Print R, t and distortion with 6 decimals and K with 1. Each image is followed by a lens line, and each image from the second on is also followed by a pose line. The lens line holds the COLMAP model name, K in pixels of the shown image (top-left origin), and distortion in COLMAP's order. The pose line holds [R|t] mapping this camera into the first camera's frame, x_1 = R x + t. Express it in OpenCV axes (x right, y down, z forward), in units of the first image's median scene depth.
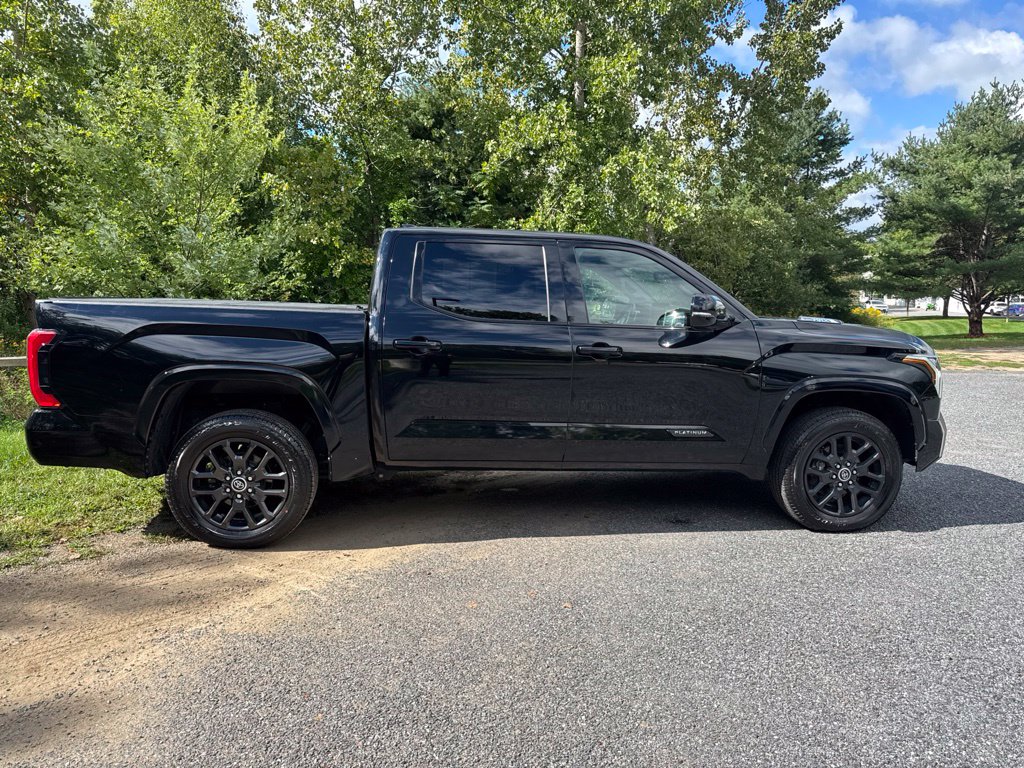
lens RADIAL K [[716.6, 0, 518.2], [0, 716.6, 397.0], [0, 0, 1]] dist [0.043116, -0.062335]
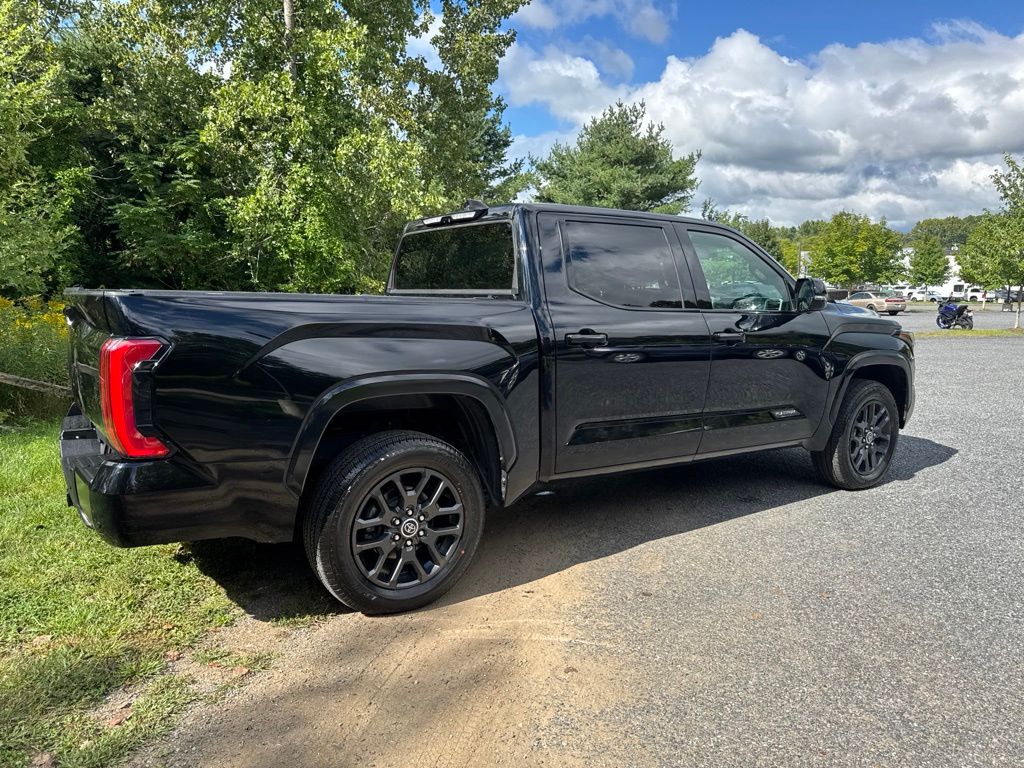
lens RADIAL K [[716.6, 0, 518.2], [0, 716.6, 397.0], [0, 0, 1]] dist [0.043116, -0.062335]
pose [[0.886879, -0.075276, 0.455829, -0.111611], [0.069208, 0.997151, 0.030016, -0.005867], [-0.456789, 0.004927, 0.889561, 0.047554]]
